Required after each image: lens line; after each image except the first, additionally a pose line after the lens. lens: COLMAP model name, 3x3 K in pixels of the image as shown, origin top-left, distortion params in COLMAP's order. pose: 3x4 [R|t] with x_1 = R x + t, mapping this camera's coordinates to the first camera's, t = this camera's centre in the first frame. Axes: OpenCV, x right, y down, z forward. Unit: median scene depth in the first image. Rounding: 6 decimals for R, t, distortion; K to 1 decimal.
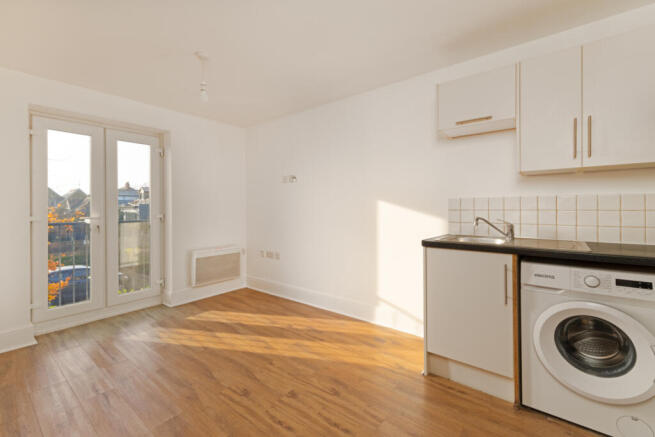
lens RADIAL K [[283.9, 0, 328.9], [0, 283.9, 208.7], [0, 0, 1]] dist [0.010095, -0.000126]
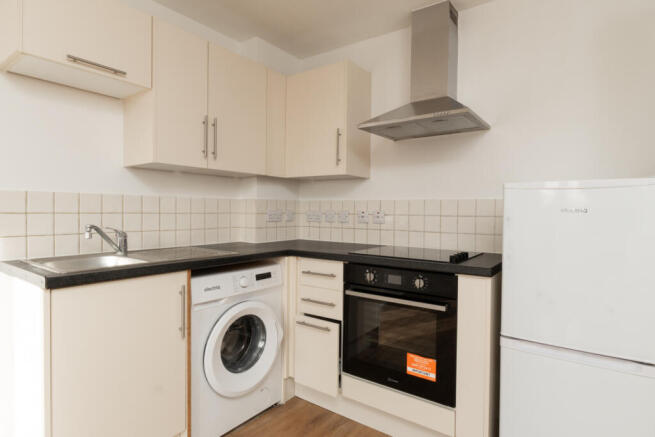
lens RADIAL K [[359.8, 0, 328.1], [0, 359.8, 219.8], [0, 0, 1]] dist [-0.004801, -0.000265]
pose [[-0.037770, -0.018586, 0.999114, -0.201361], [-0.005116, 0.999818, 0.018406, 0.001201], [-0.999273, -0.004416, -0.037858, 0.383827]]
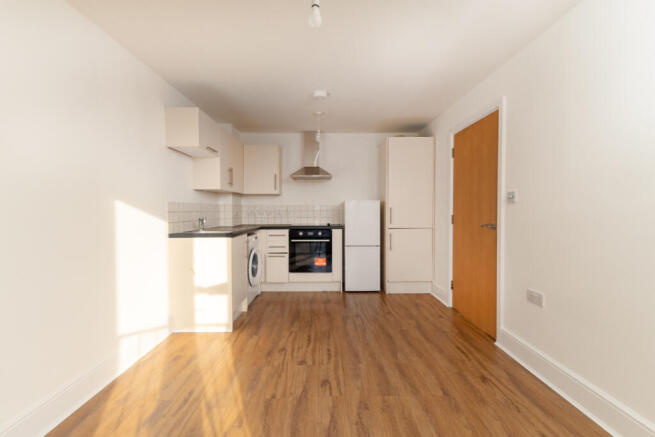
lens RADIAL K [[283.9, 0, 325.8], [0, 283.9, 215.6], [0, 0, 1]] dist [0.010095, -0.000126]
pose [[-0.628887, -0.006511, 0.777469, -0.707247], [0.009791, 0.999819, 0.016292, 0.006125], [-0.777435, 0.017858, -0.628710, 1.050731]]
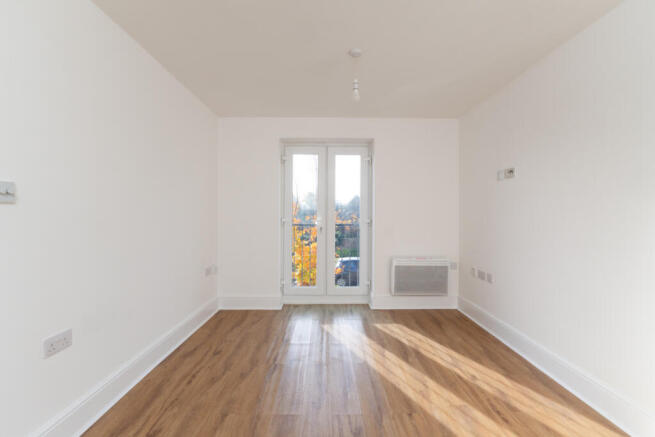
lens RADIAL K [[295.0, 0, 327.1], [0, 295.0, 213.9], [0, 0, 1]] dist [0.001084, 0.000360]
pose [[0.630010, 0.010431, -0.776517, 0.203252], [-0.011791, 0.999923, 0.003865, -0.002657], [0.776498, 0.006721, 0.630084, 0.240062]]
